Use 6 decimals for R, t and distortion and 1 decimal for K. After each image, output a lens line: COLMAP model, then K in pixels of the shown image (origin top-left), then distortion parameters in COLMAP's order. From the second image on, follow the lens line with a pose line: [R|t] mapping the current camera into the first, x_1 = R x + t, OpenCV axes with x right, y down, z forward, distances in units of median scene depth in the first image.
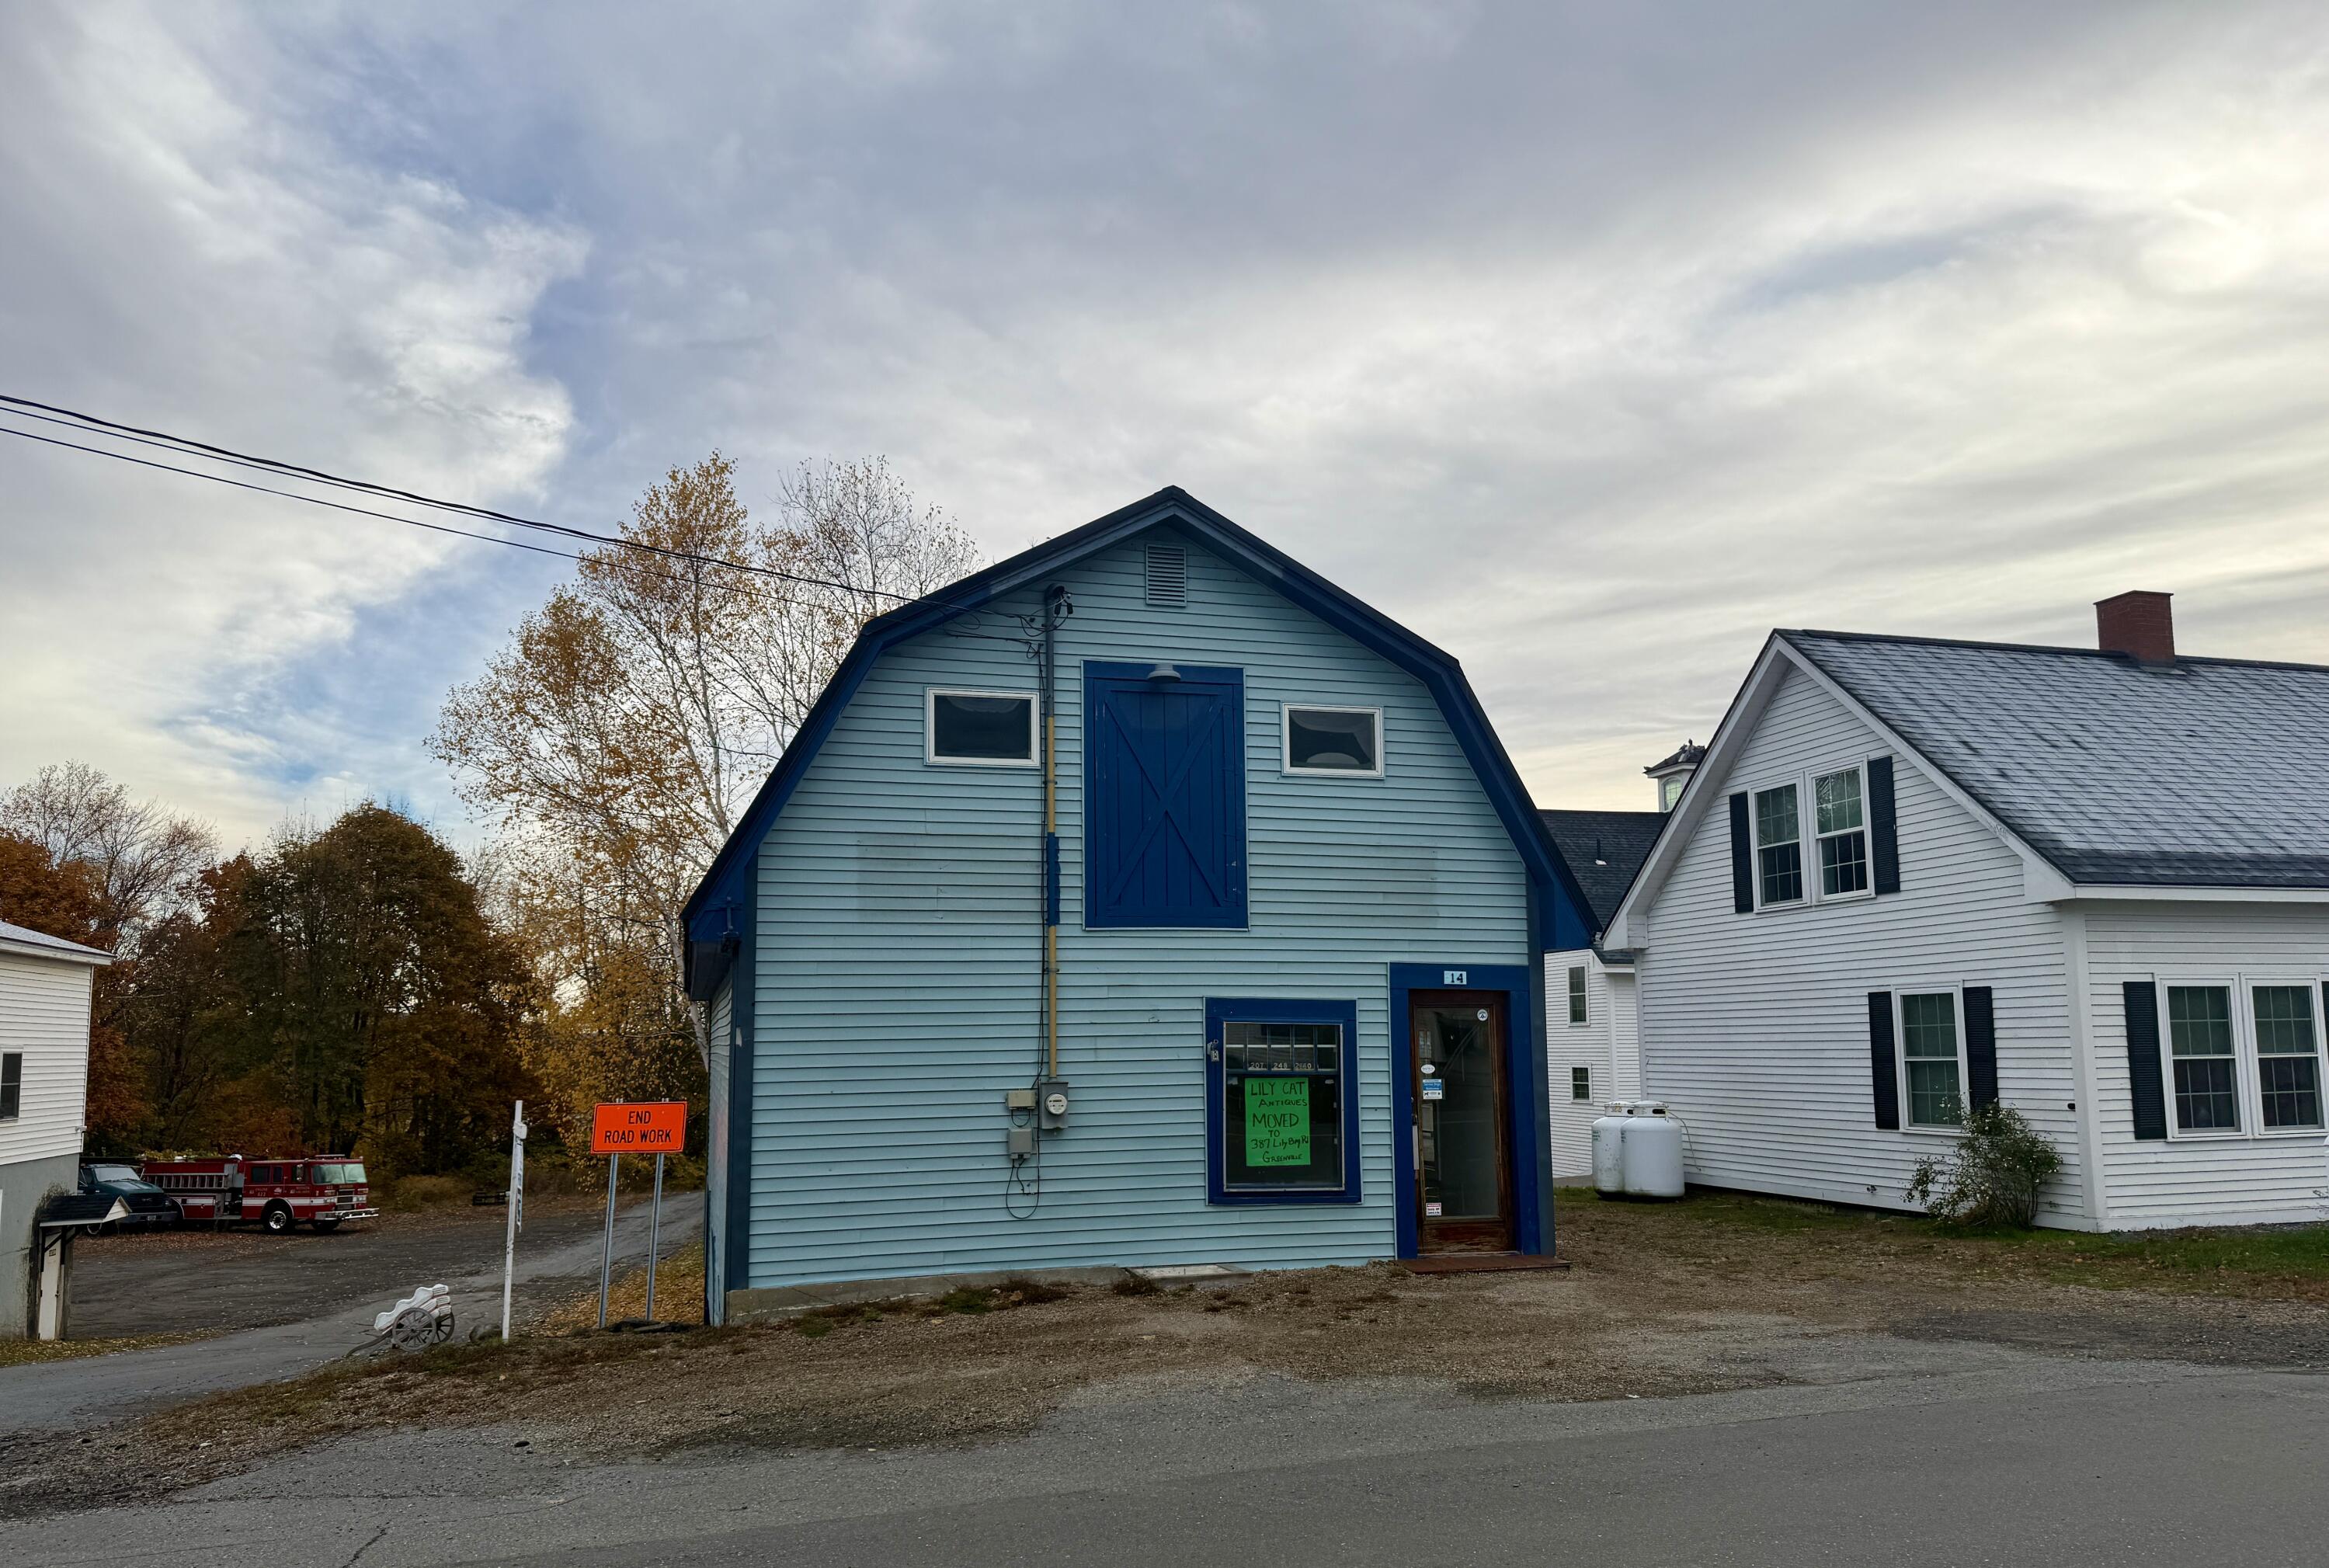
lens RADIAL K [[1643.5, 0, 1181.2], [0, 1643.5, 858.9], [0, 0, 1]] dist [0.082574, -0.073157]
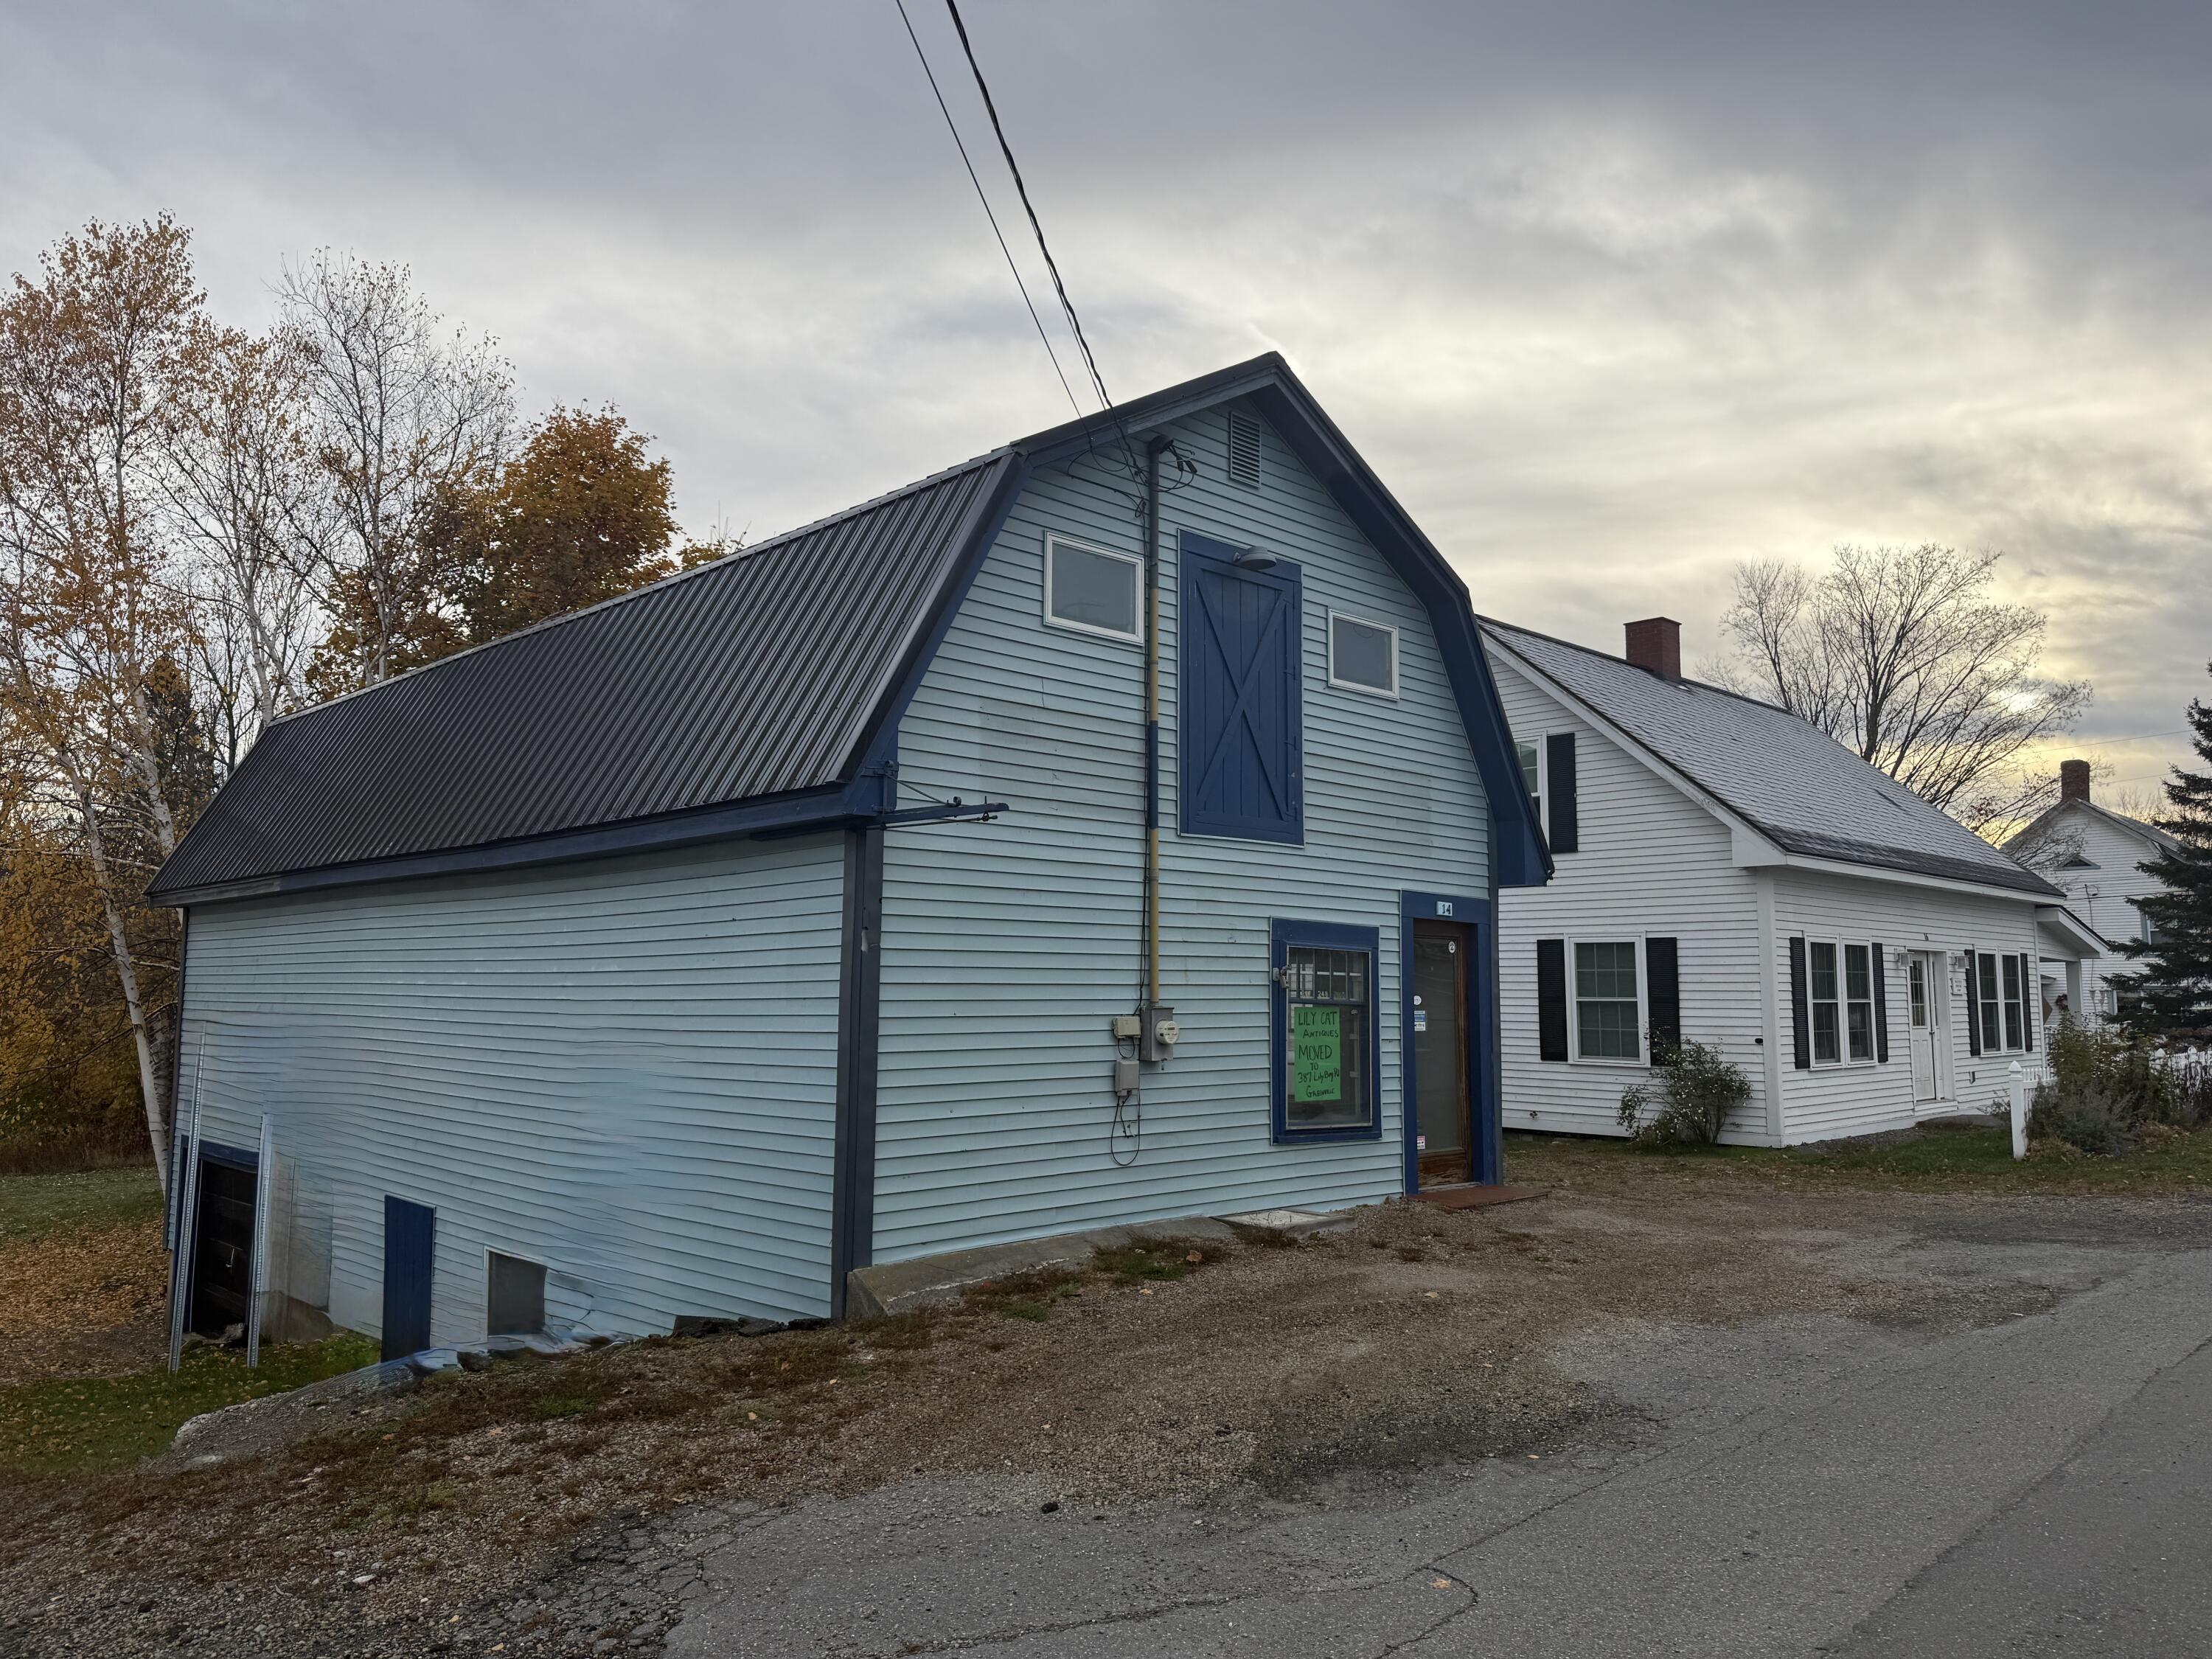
lens RADIAL K [[1543.1, 0, 1106.0], [0, 1543.1, 829.5], [0, 0, 1]] dist [0.073118, 0.000560]
pose [[0.885922, 0.066653, 0.459020, -0.456188], [-0.070509, 0.997473, -0.008756, 0.048428], [-0.458444, -0.024608, 0.888383, 0.275774]]
